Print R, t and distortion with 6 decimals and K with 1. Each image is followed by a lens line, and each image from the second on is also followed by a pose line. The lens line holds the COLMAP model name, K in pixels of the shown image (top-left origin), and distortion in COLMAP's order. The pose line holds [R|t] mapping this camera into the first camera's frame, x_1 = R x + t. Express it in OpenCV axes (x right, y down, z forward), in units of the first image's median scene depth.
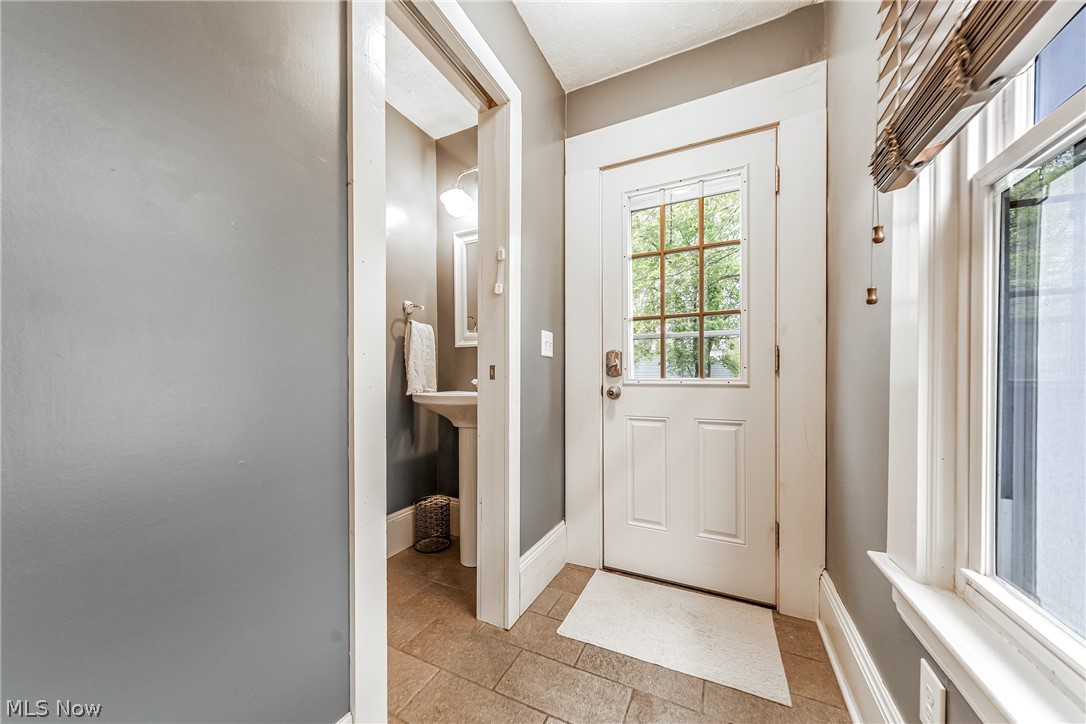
lens RADIAL K [[372.7, 0, 536.9], [0, 372.7, 383.1], [0, 0, 1]] dist [0.000058, 0.000107]
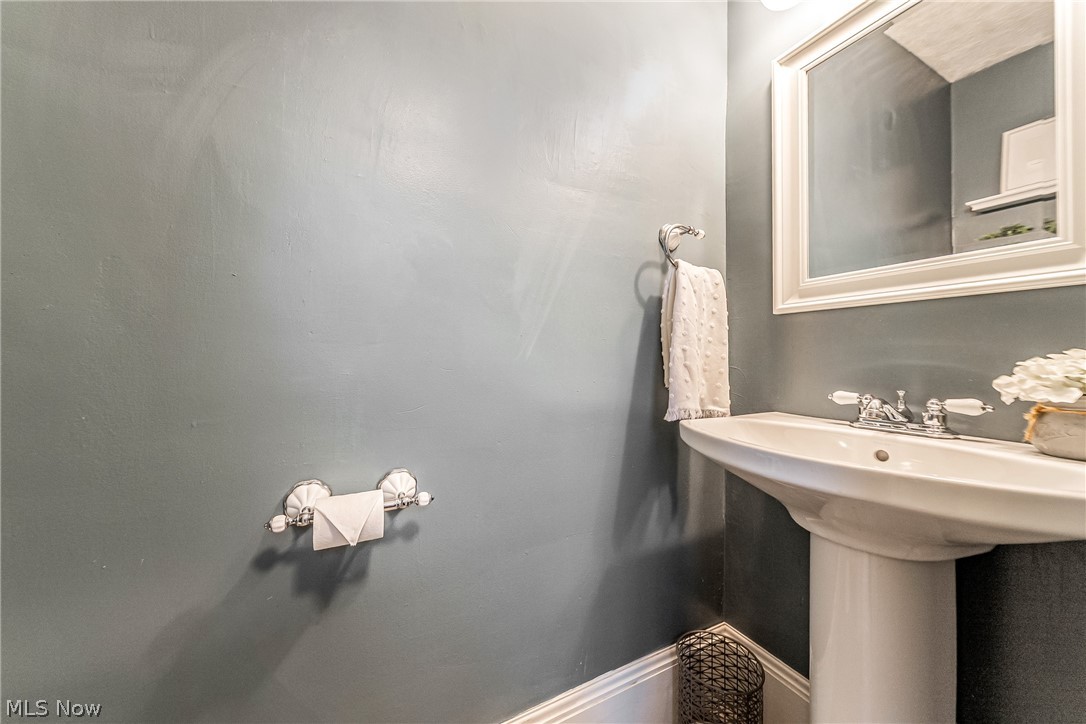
lens RADIAL K [[372.7, 0, 542.2], [0, 372.7, 360.6], [0, 0, 1]] dist [0.000058, 0.000107]
pose [[0.807578, 0.012452, -0.589629, -0.191511], [-0.018544, 0.999819, -0.004284, -0.035897], [0.589469, 0.014394, 0.807663, 0.510559]]
